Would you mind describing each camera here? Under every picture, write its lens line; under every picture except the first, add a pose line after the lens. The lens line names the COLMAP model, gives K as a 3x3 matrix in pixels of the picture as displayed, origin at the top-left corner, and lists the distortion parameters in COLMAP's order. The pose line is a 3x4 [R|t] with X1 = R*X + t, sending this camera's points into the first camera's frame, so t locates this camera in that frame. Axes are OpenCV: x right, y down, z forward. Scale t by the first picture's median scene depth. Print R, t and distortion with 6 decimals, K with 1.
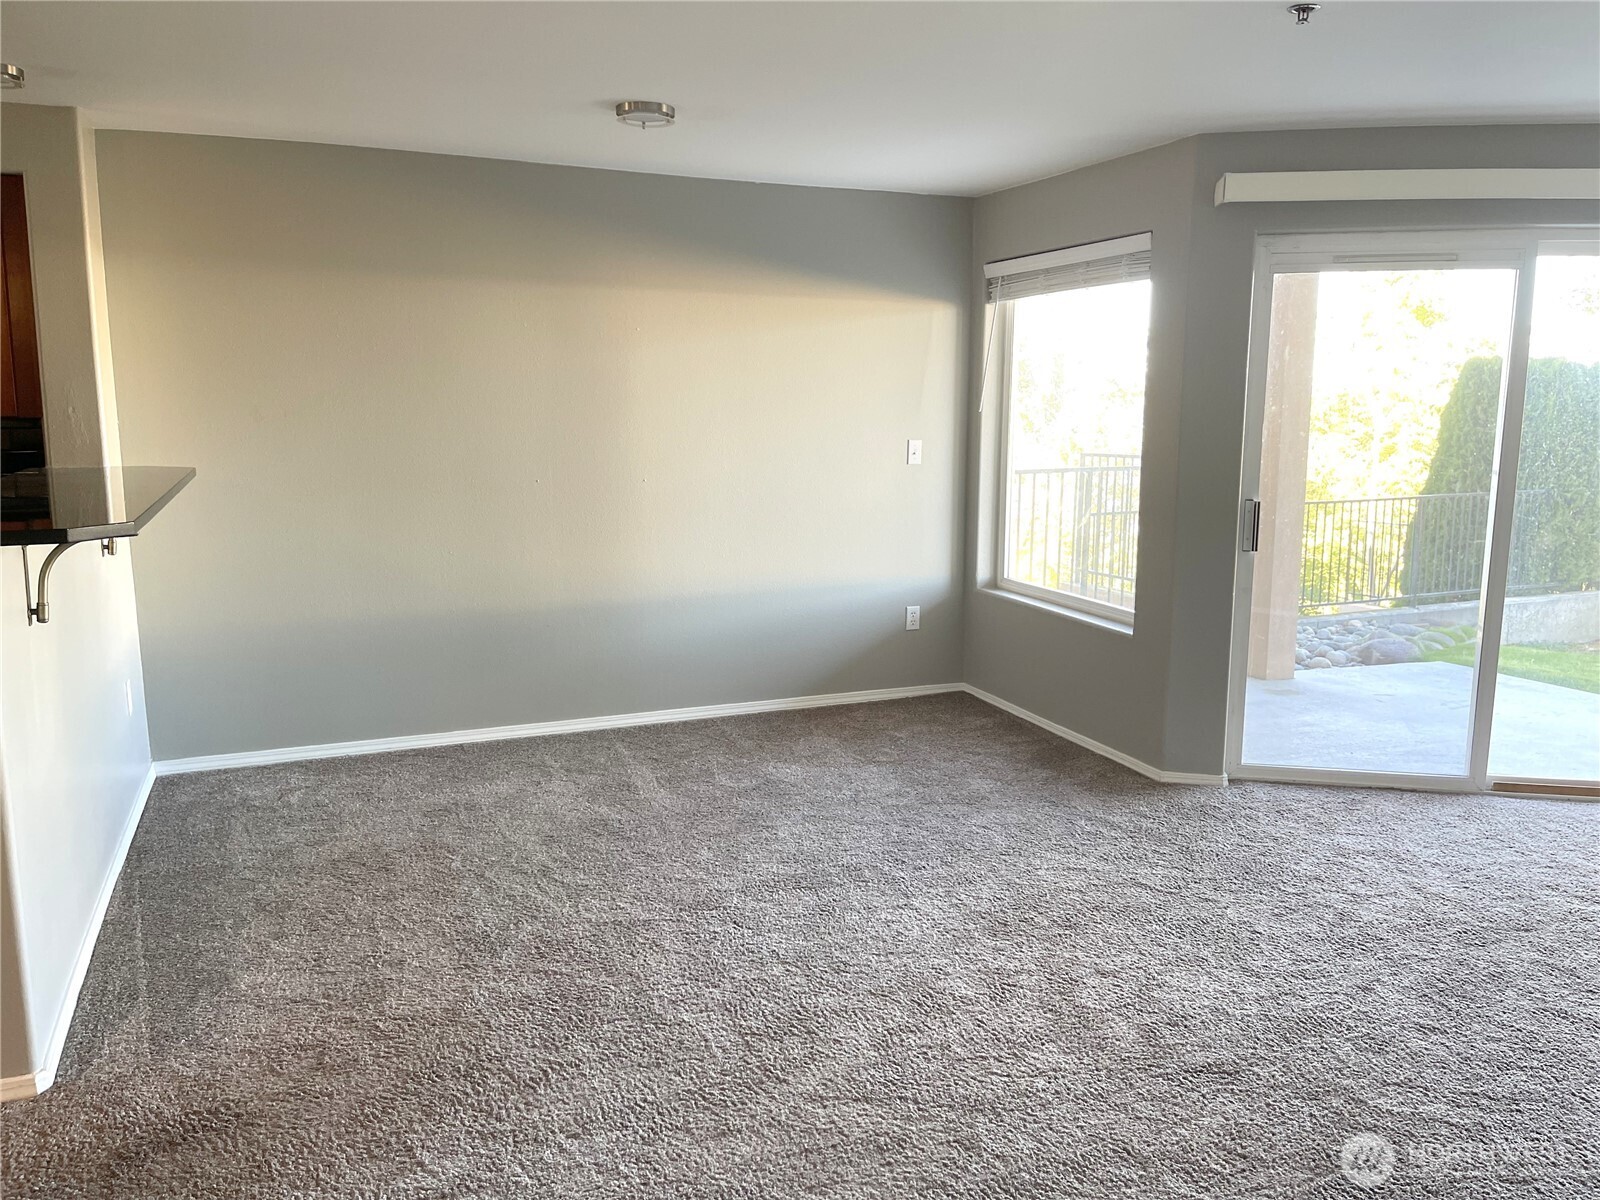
lens RADIAL K [[1201.8, 0, 805.3], [0, 1201.8, 610.5], [0, 0, 1]] dist [0.080736, -0.095664]
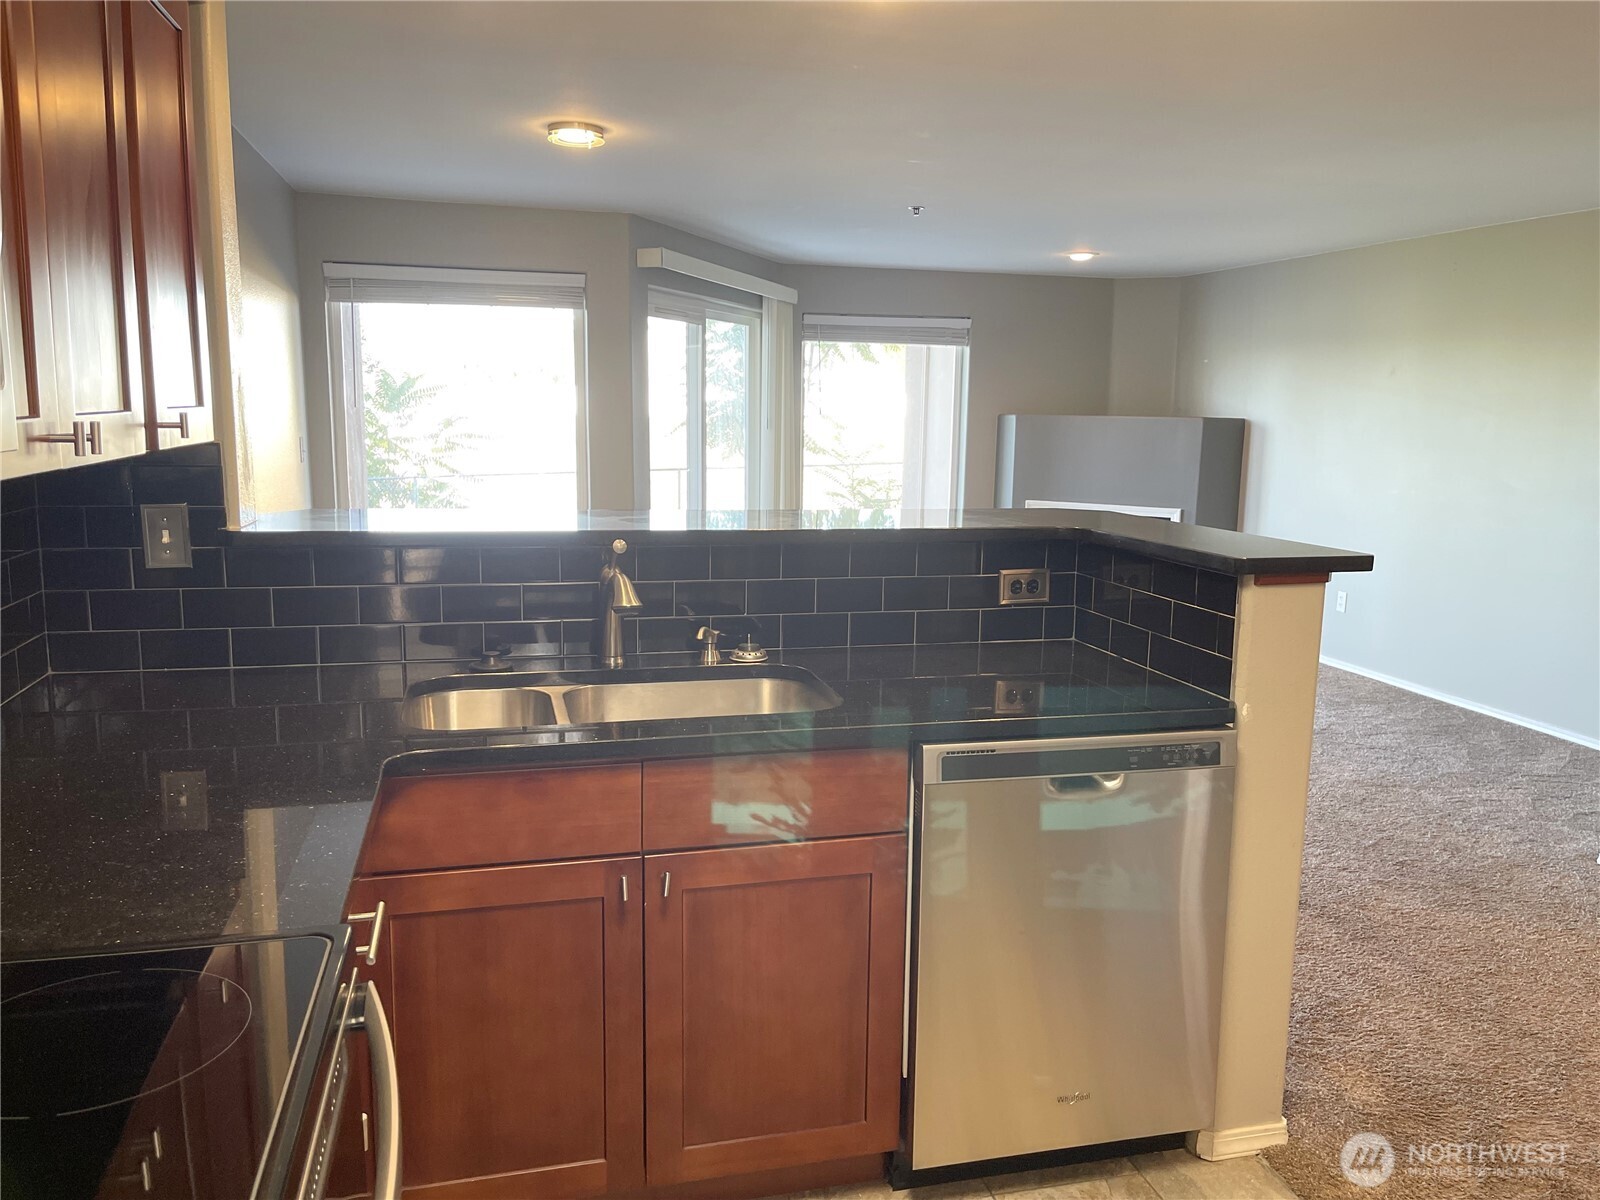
lens RADIAL K [[1229.6, 0, 790.0], [0, 1229.6, 599.3], [0, 0, 1]] dist [0.065303, -0.109145]
pose [[0.130370, -0.163423, 0.977904, -1.093766], [0.157630, 0.977193, 0.142290, -0.127637], [-0.978855, 0.135597, 0.153157, 0.649075]]
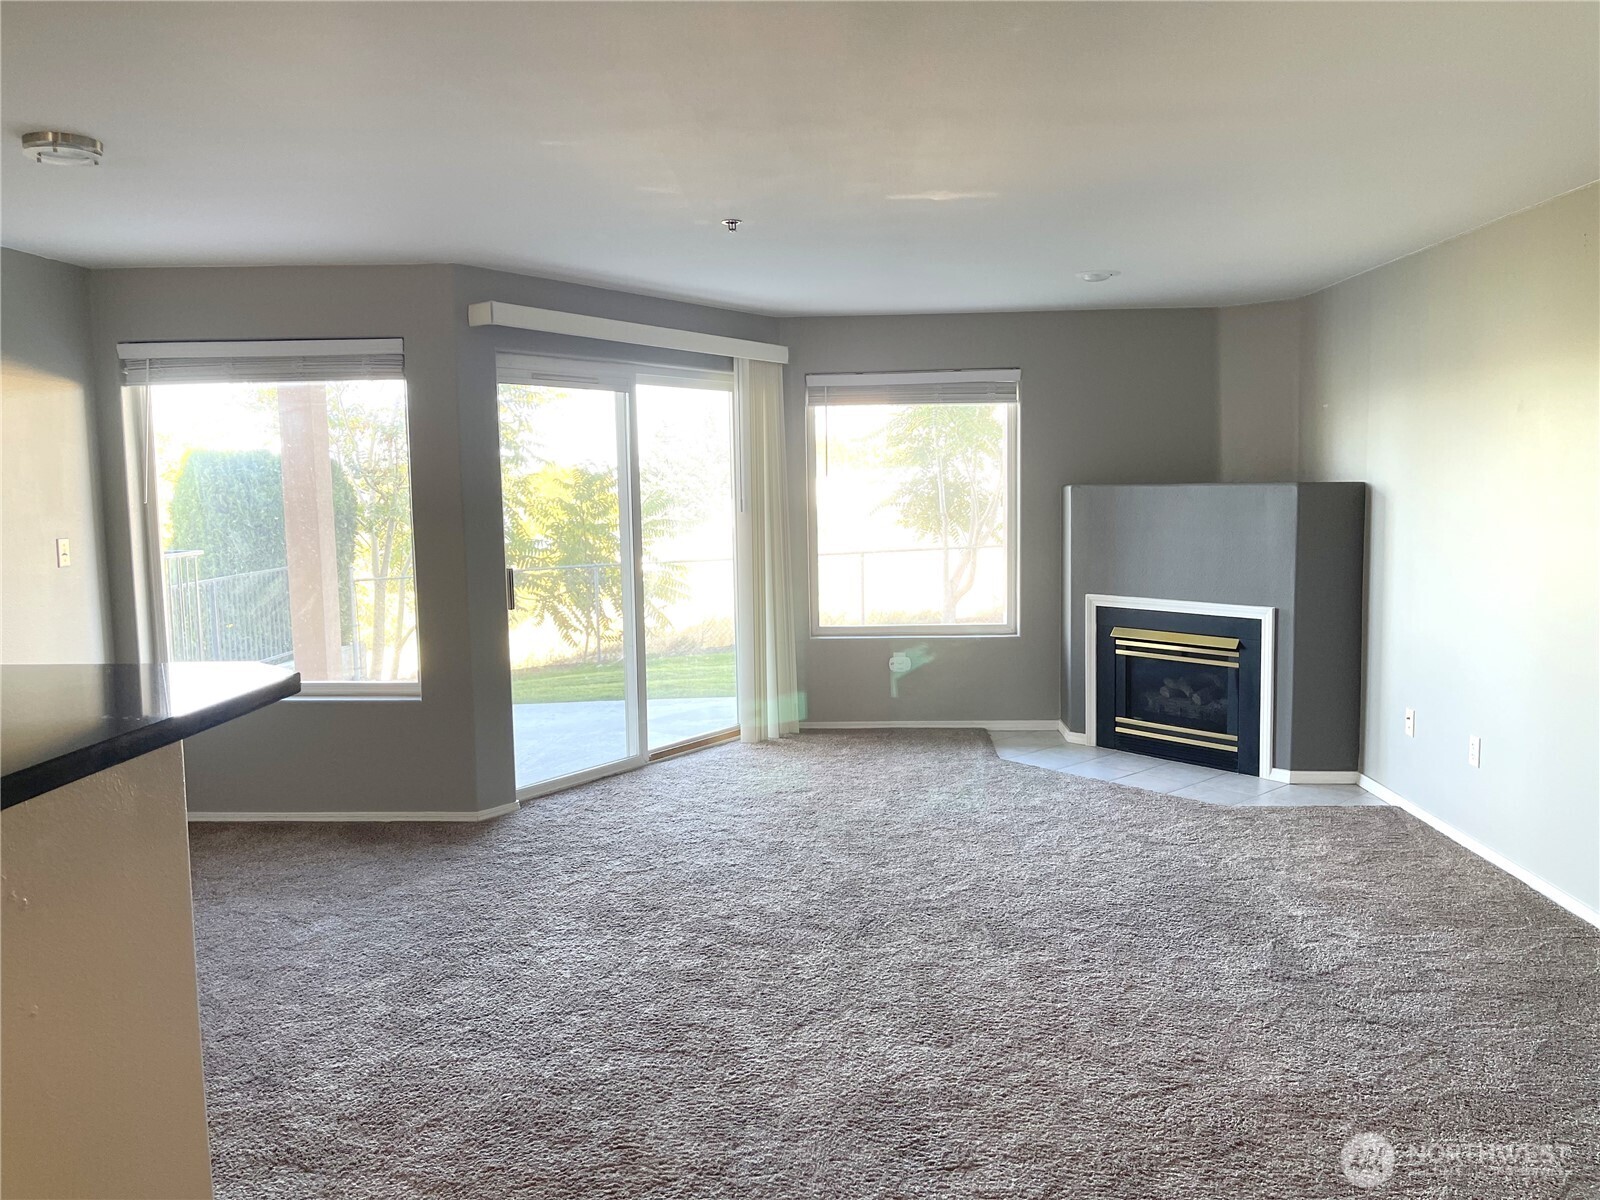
lens RADIAL K [[1221.6, 0, 798.2], [0, 1221.6, 608.2], [0, 0, 1]] dist [0.067066, -0.101950]
pose [[0.431755, -0.105497, 0.895800, -0.619100], [0.175668, 0.983955, 0.031211, -0.039306], [-0.884719, 0.143888, 0.443360, 0.216360]]
